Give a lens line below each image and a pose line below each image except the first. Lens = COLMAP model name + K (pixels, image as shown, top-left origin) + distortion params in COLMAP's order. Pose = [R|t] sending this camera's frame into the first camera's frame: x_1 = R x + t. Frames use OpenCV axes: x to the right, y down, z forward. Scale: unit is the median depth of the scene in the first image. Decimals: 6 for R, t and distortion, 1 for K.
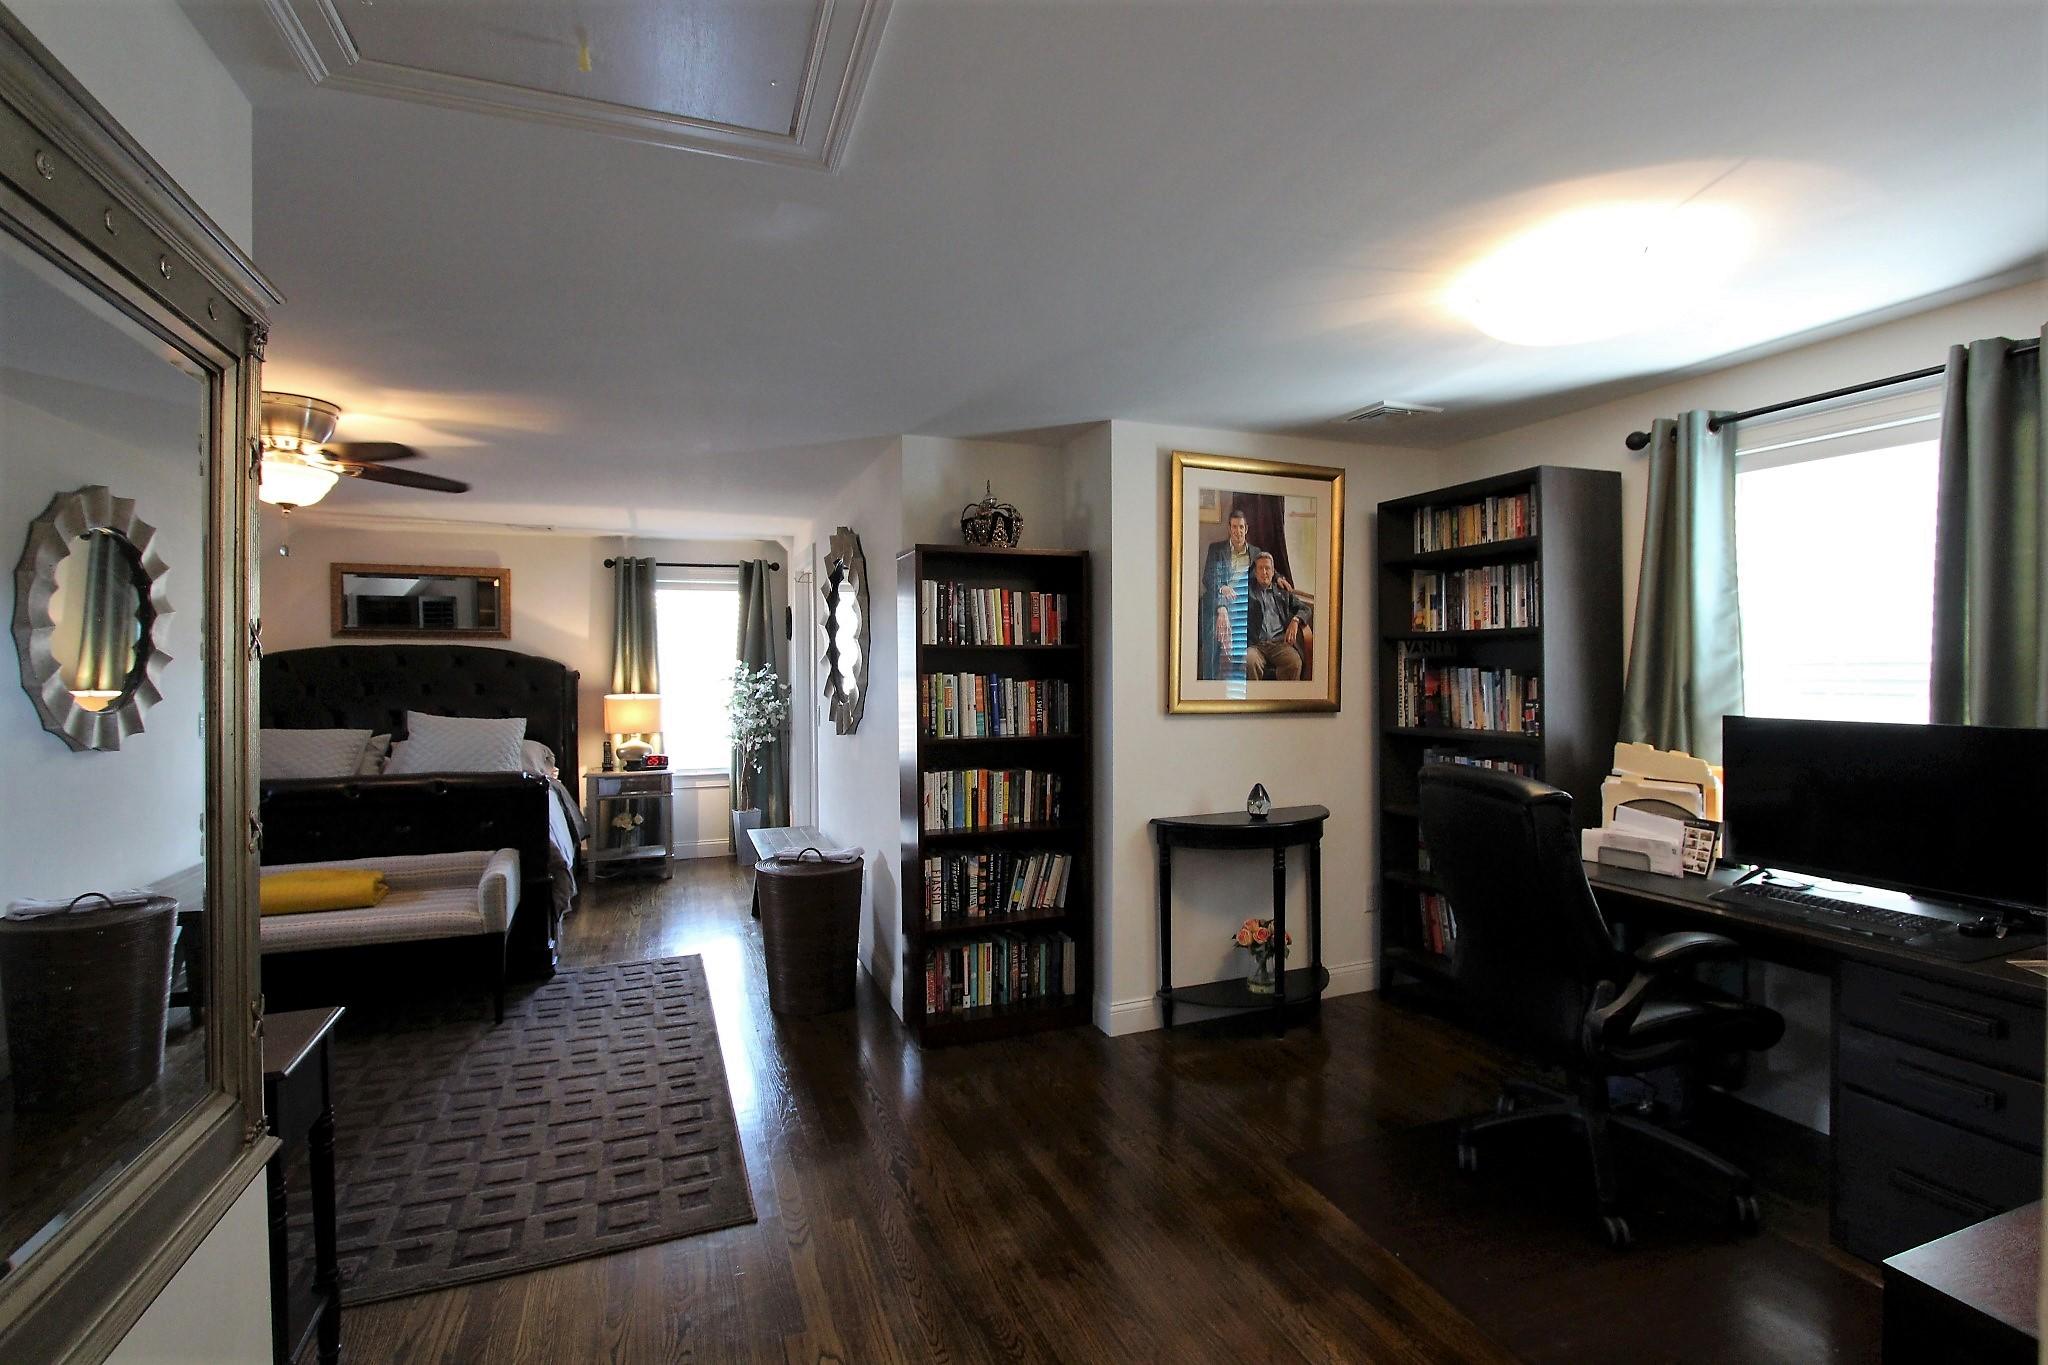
lens RADIAL K [[940.9, 0, 1029.7], [0, 940.9, 682.8], [0, 0, 1]] dist [-0.021886, 0.004074]
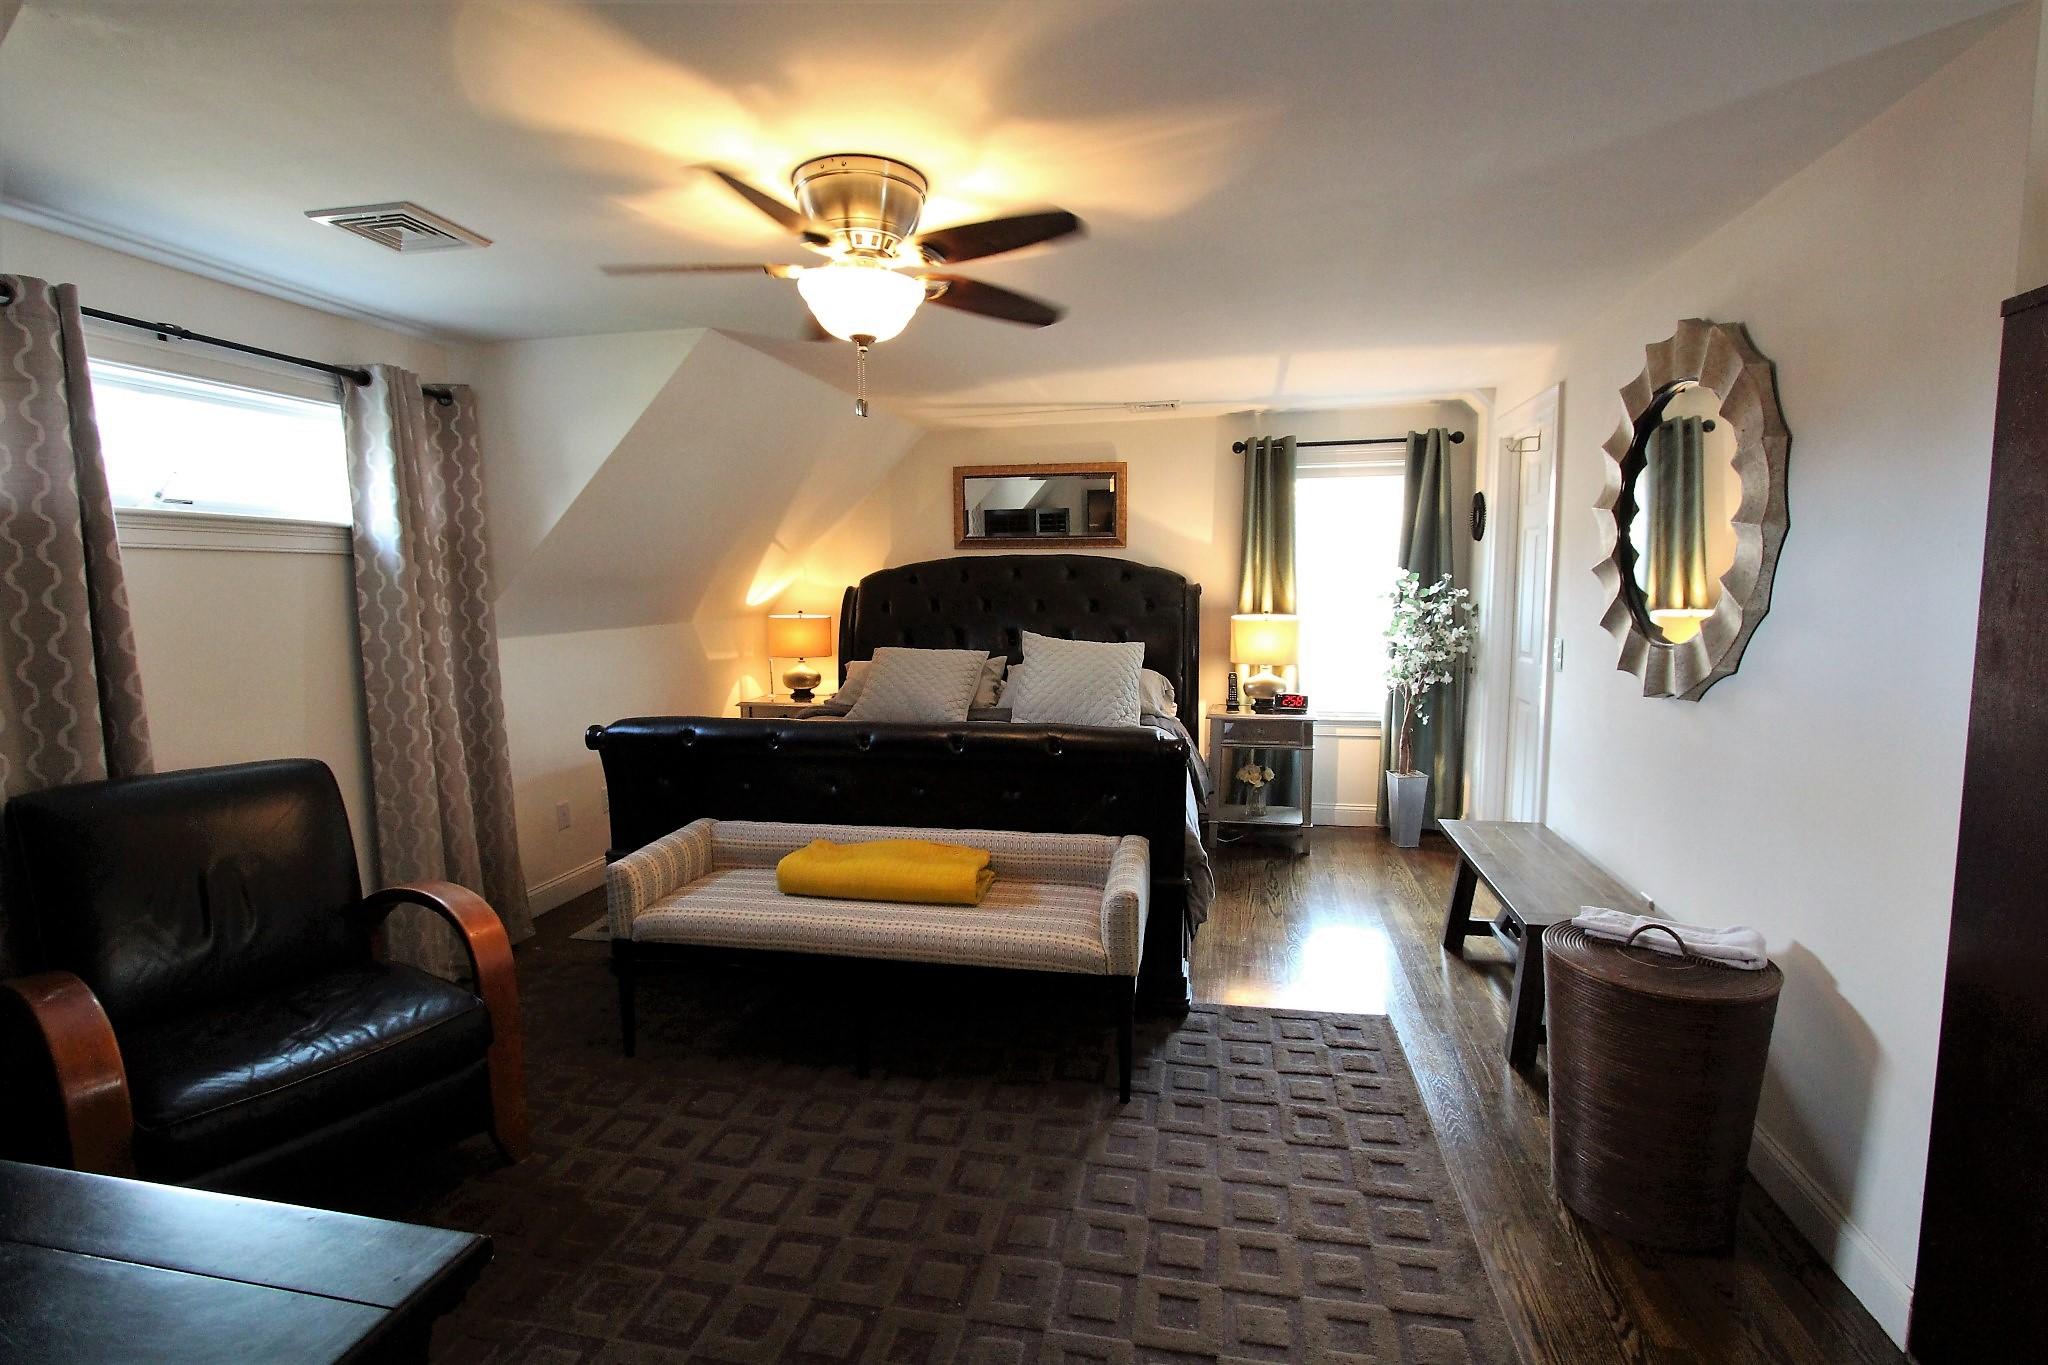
lens RADIAL K [[940.9, 0, 1030.7], [0, 940.9, 687.8], [0, 0, 1]] dist [-0.021886, 0.004074]
pose [[0.832920, 0.060014, -0.550129, -0.158679], [-0.005817, 0.994997, 0.099738, -0.004241], [0.553362, -0.079874, 0.829102, 0.247704]]
